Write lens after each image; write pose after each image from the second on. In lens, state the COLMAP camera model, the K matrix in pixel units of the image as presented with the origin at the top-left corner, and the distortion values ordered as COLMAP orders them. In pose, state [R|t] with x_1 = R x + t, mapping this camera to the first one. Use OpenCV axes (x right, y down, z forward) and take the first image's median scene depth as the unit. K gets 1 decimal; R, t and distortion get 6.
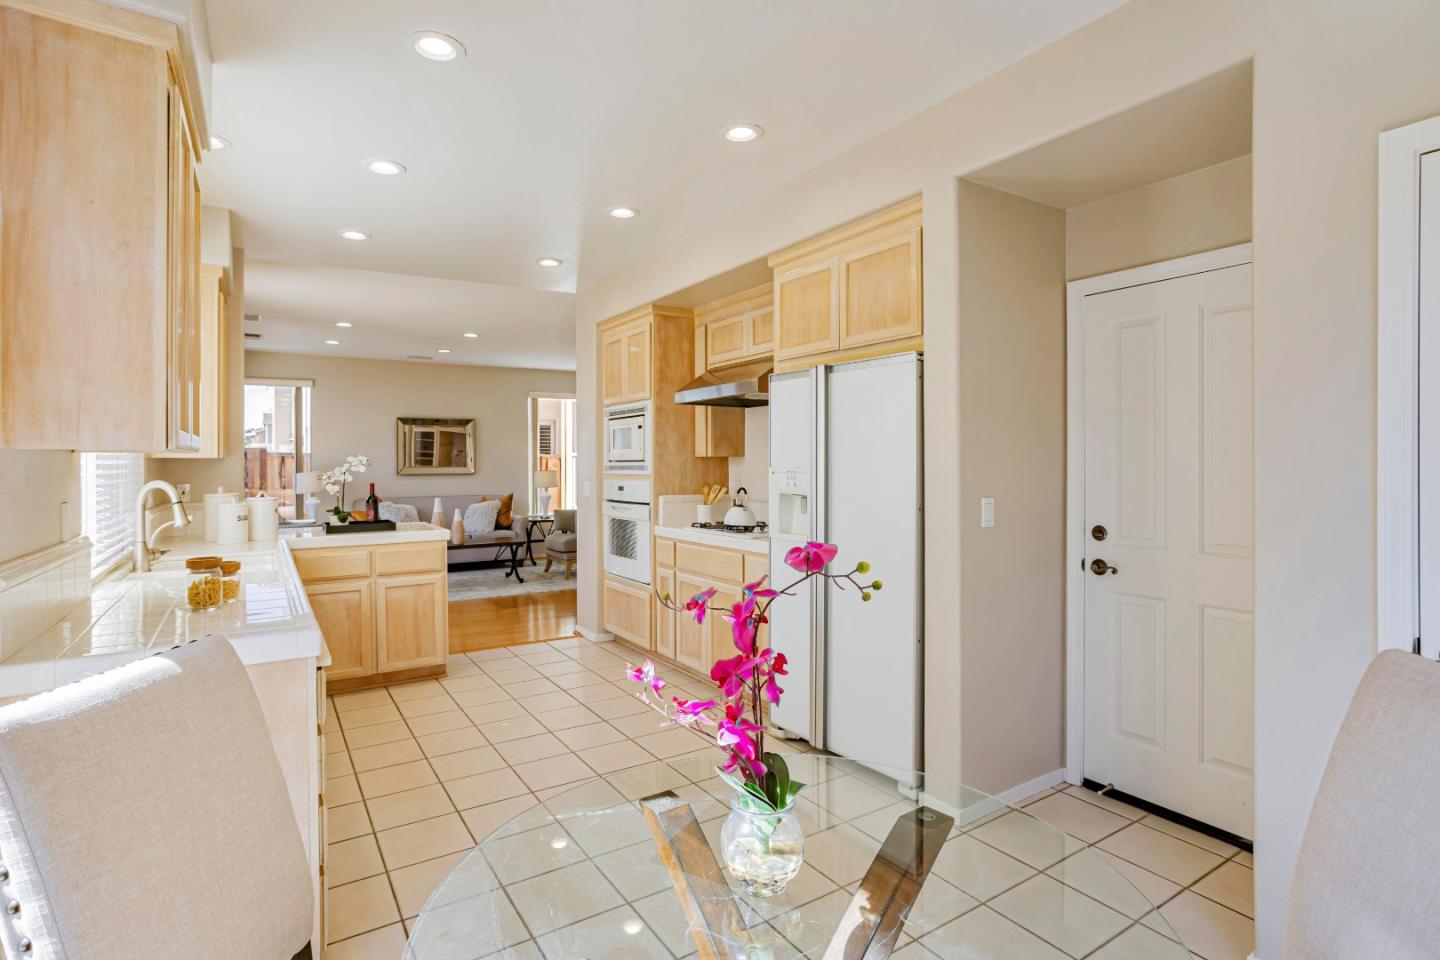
lens RADIAL K [[698.6, 0, 709.1], [0, 698.6, 466.3], [0, 0, 1]] dist [-0.056576, 0.035734]
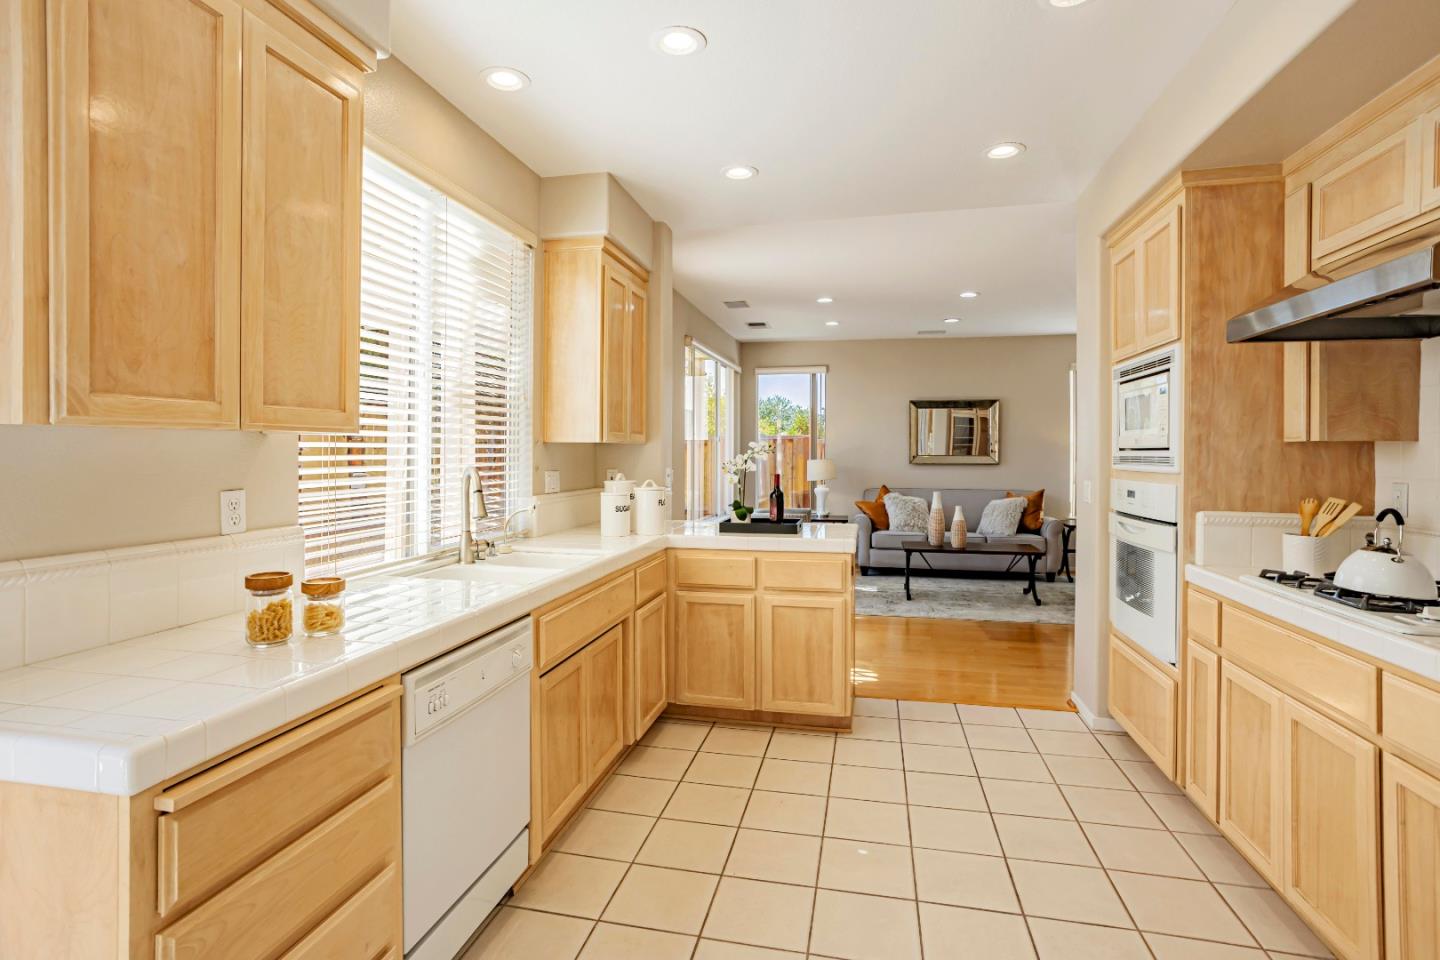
lens RADIAL K [[703.8, 0, 709.4], [0, 703.8, 451.3], [0, 0, 1]] dist [-0.058191, 0.036984]
pose [[0.698838, 0.007258, -0.715243, 0.050004], [-0.010860, 0.999941, -0.000464, -0.001128], [0.715197, 0.008092, 0.698876, 0.330384]]
